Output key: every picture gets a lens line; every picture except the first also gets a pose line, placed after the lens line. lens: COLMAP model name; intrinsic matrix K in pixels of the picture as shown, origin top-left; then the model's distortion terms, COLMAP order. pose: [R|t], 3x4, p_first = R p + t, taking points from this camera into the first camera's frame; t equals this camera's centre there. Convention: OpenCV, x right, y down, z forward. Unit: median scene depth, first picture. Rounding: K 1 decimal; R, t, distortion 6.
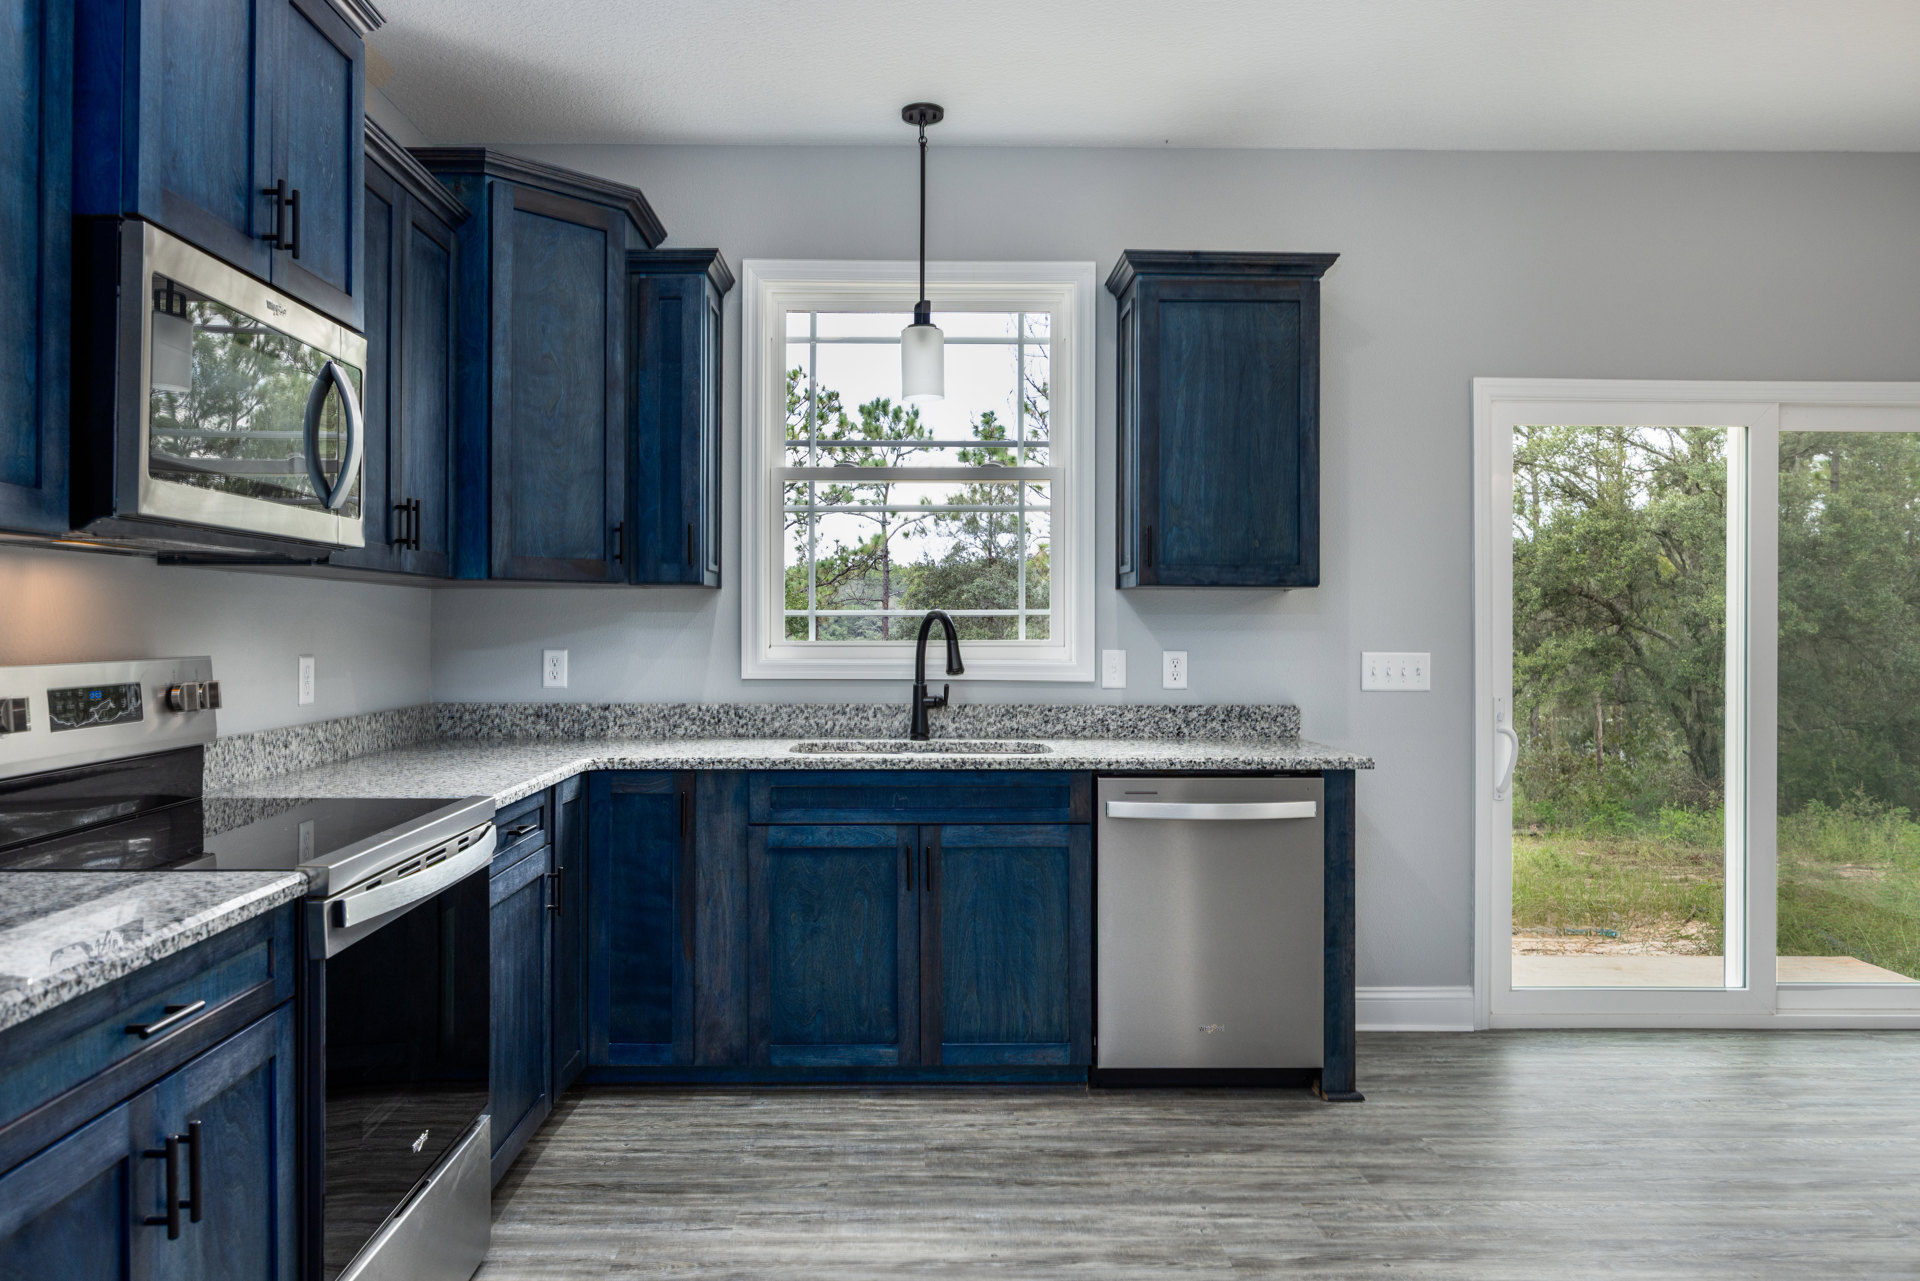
lens RADIAL K [[1289.3, 0, 960.0], [0, 1289.3, 640.5], [0, 0, 1]] dist [0.004799, 0.000915]
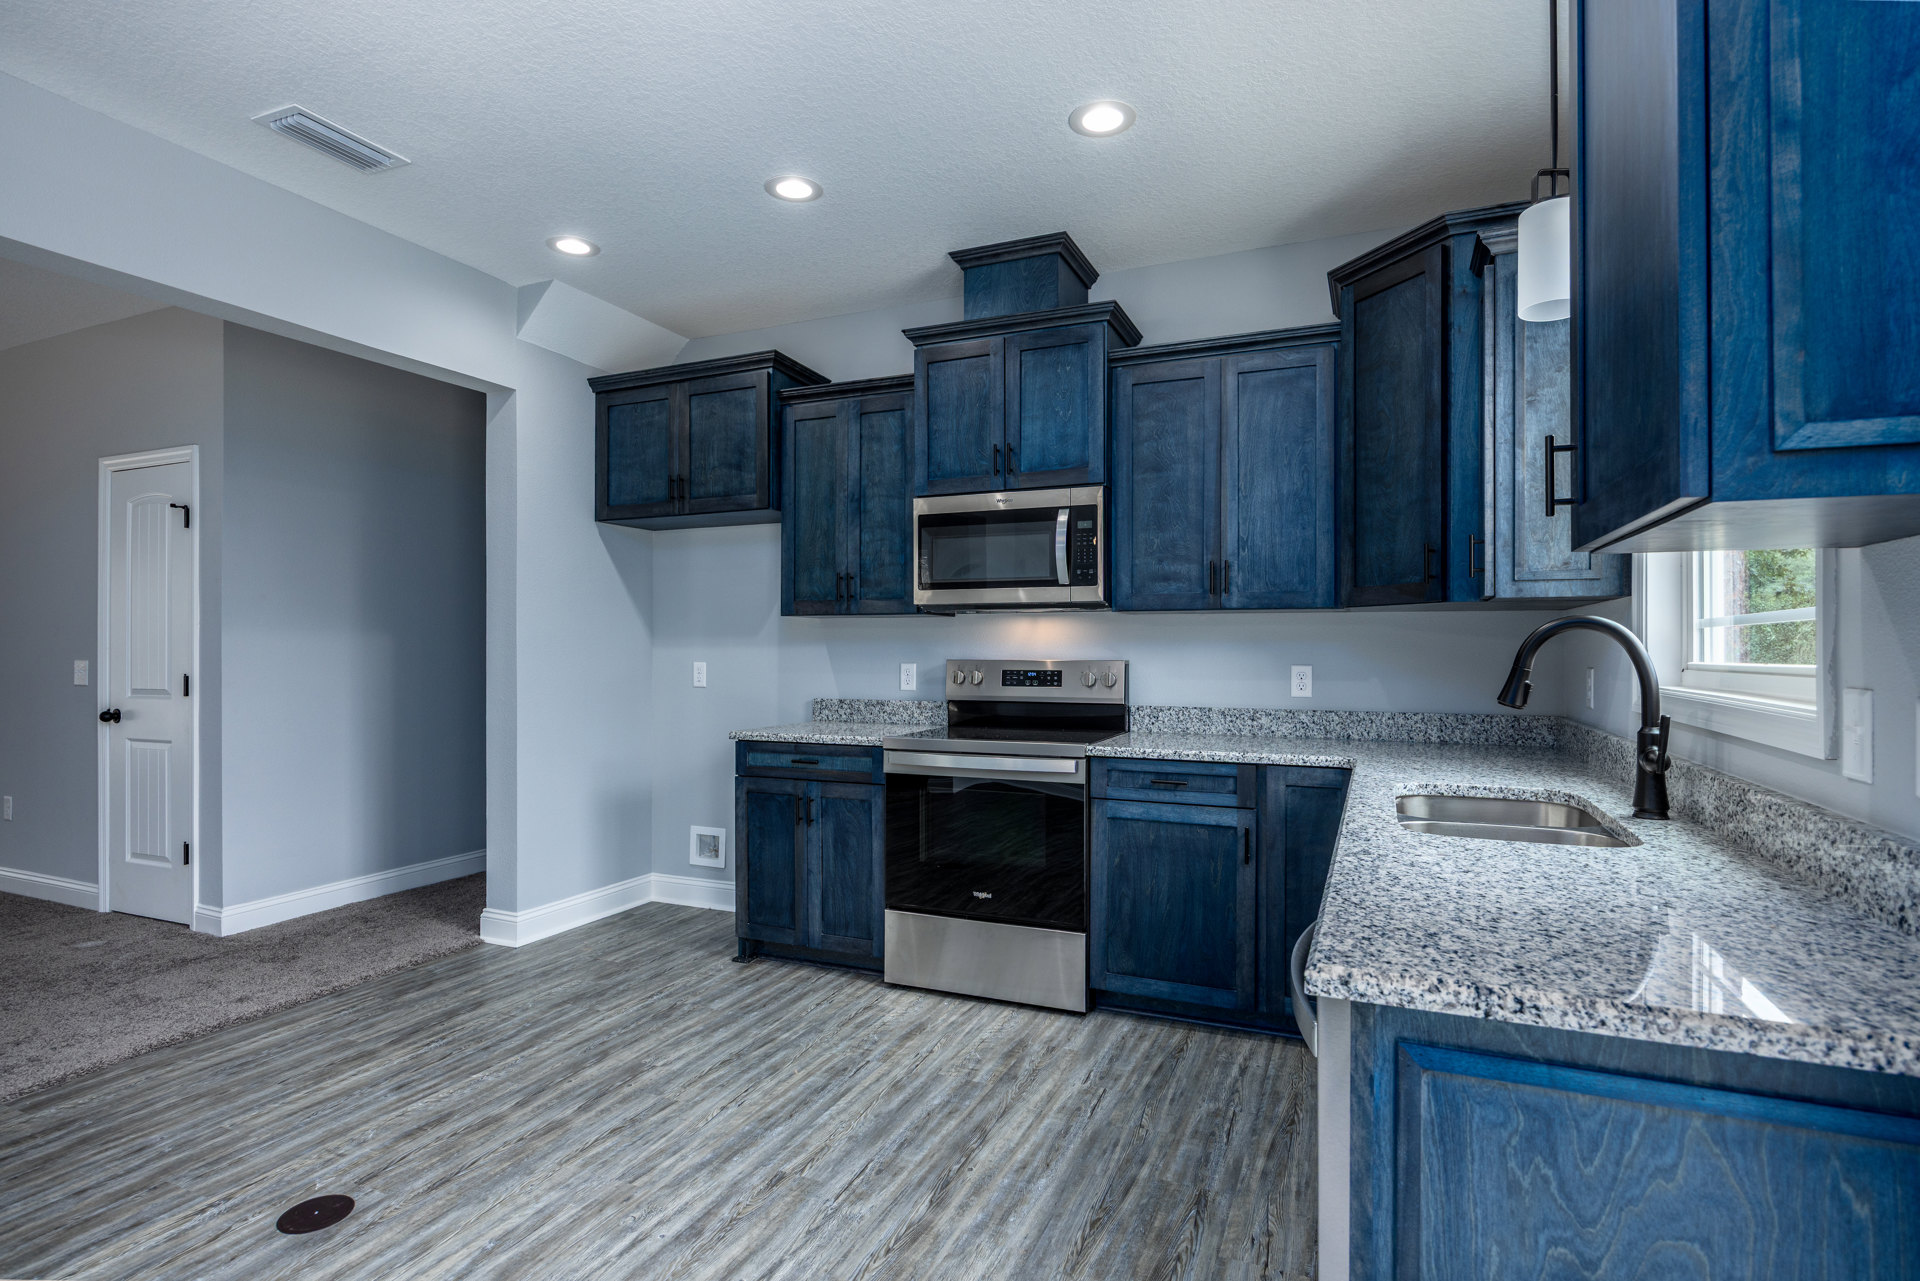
lens RADIAL K [[979.0, 0, 960.0], [0, 979.0, 640.5], [0, 0, 1]] dist [-0.002139, -0.000189]
pose [[-0.438699, -0.013929, -0.898526, 0.774705], [-0.006048, 0.999903, -0.012547, 0.000115], [0.898614, -0.000070, -0.438741, 1.267743]]
